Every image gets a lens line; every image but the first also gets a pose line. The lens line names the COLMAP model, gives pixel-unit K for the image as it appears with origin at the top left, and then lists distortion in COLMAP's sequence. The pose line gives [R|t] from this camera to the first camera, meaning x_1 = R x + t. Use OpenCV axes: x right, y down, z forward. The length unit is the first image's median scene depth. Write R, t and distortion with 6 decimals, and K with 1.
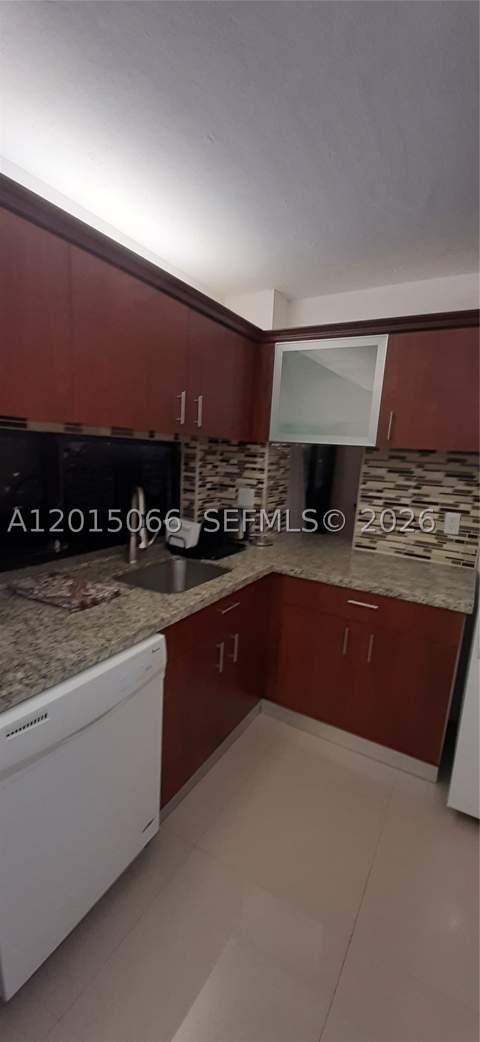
lens RADIAL K [[416.9, 0, 239.8], [0, 416.9, 523.7], [0, 0, 1]] dist [0.000176, -0.000204]
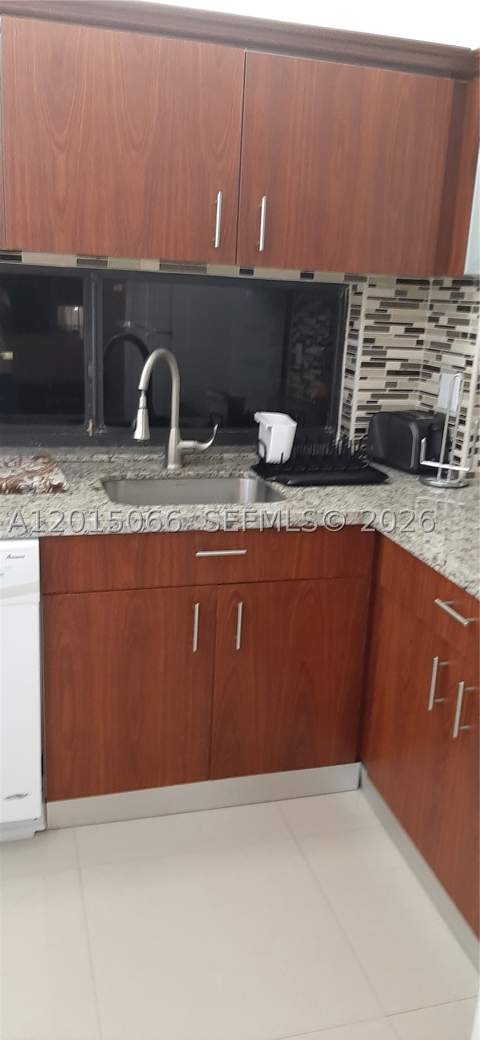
lens RADIAL K [[788.8, 0, 239.9], [0, 788.8, 518.7], [0, 0, 1]] dist [-0.008778, -0.003914]
pose [[0.713692, 0.172776, -0.678817, 0.522513], [-0.131310, 0.984922, 0.112631, 0.014513], [0.688042, 0.008751, 0.725618, 0.132908]]
